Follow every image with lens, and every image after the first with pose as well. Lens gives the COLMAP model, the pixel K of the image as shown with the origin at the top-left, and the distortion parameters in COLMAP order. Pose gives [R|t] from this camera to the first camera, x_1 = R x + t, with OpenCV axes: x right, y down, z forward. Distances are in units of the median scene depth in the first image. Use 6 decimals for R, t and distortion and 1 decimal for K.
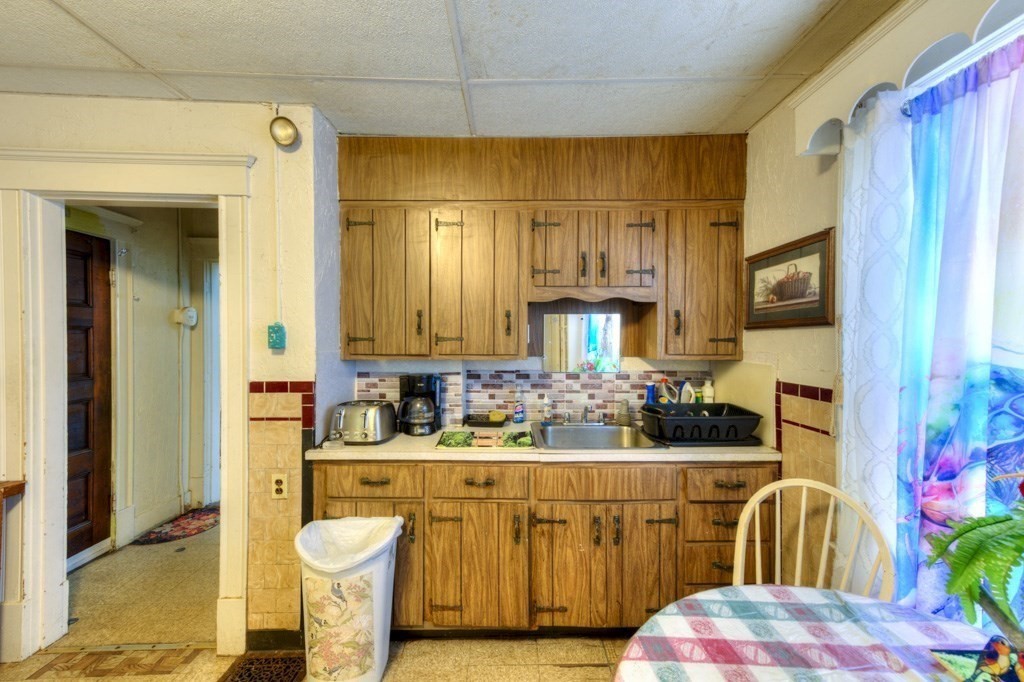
lens RADIAL K [[408.1, 0, 508.9], [0, 408.1, 341.9], [0, 0, 1]] dist [0.025461, -0.000105]
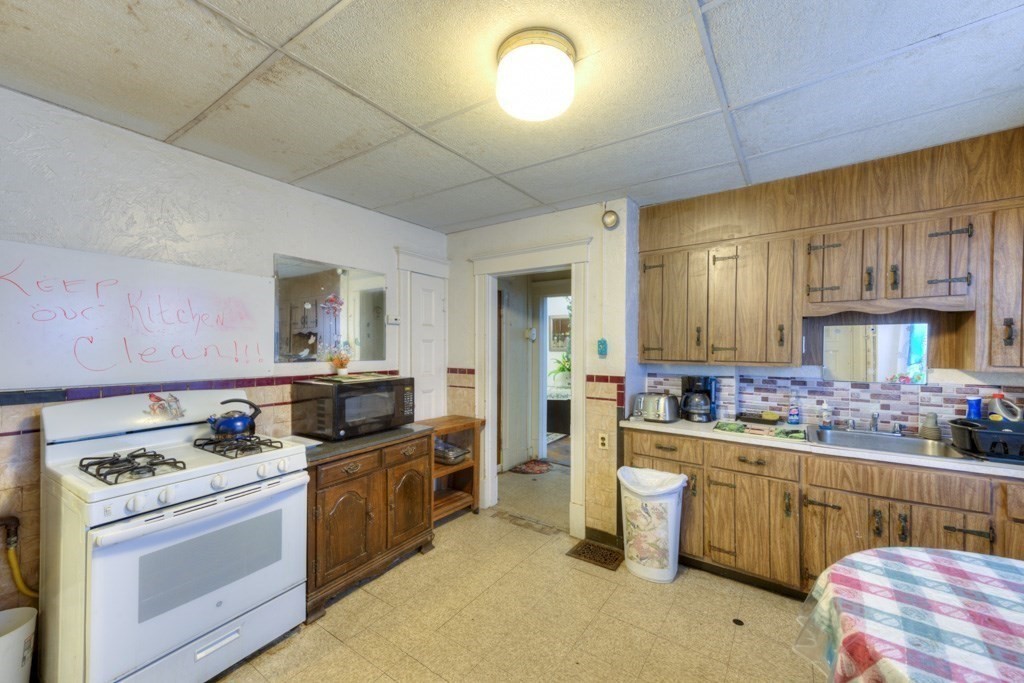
lens RADIAL K [[403.8, 0, 508.8], [0, 403.8, 351.5], [0, 0, 1]] dist [0.024625, -0.000725]
pose [[0.815414, 0.007098, -0.578835, 0.044217], [-0.007511, 0.999970, 0.001681, 0.003978], [0.578830, 0.002977, 0.815443, -0.463461]]
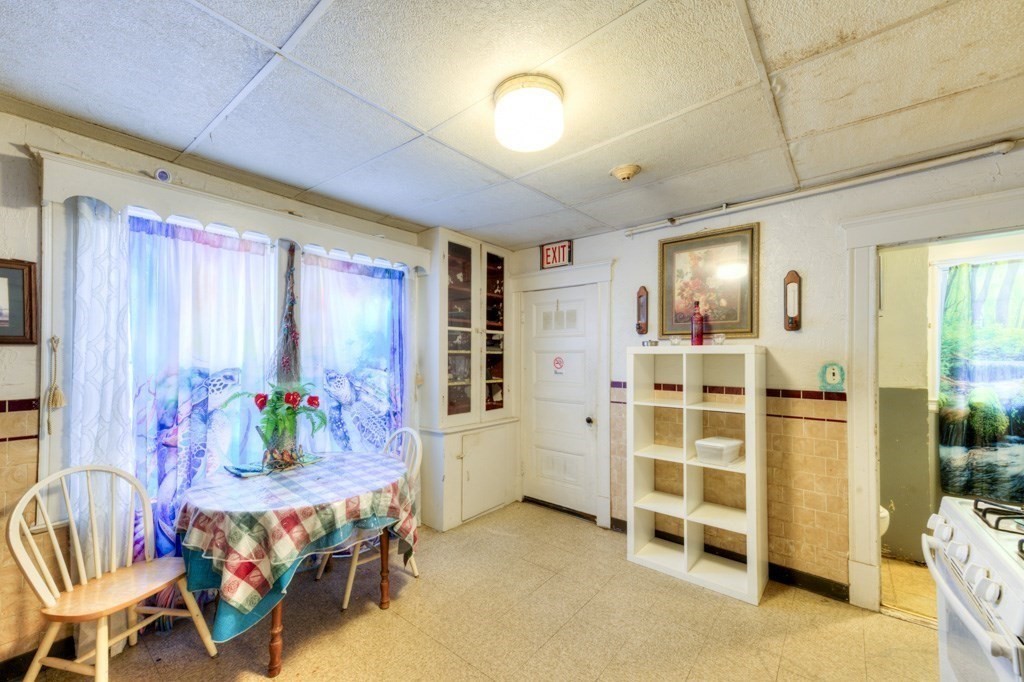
lens RADIAL K [[403.8, 0, 508.8], [0, 403.8, 351.0], [0, 0, 1]] dist [0.024625, -0.000725]
pose [[-0.761577, 0.000572, 0.648074, -0.848604], [0.000181, 1.000000, -0.000669, -0.016847], [-0.648074, -0.000392, -0.761577, 0.838232]]
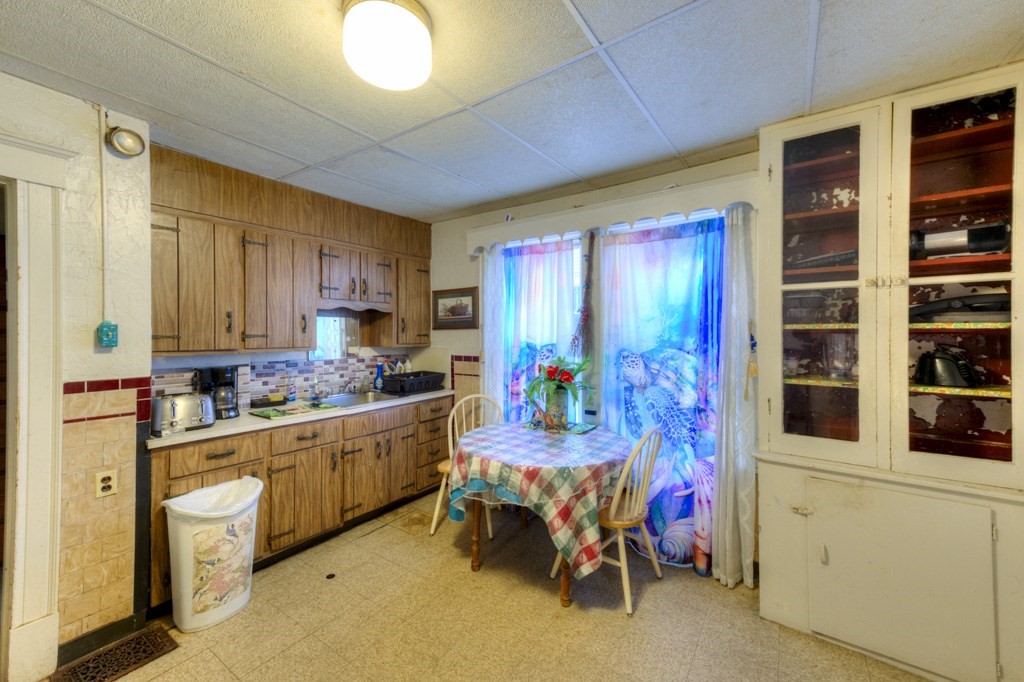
lens RADIAL K [[401.4, 0, 515.3], [0, 401.4, 333.8], [0, 0, 1]] dist [0.023175, -0.000069]
pose [[0.575783, -0.004653, 0.817589, -0.774185], [0.011573, 0.999930, -0.002459, -0.002138], [-0.817520, 0.010878, 0.575797, -0.386842]]
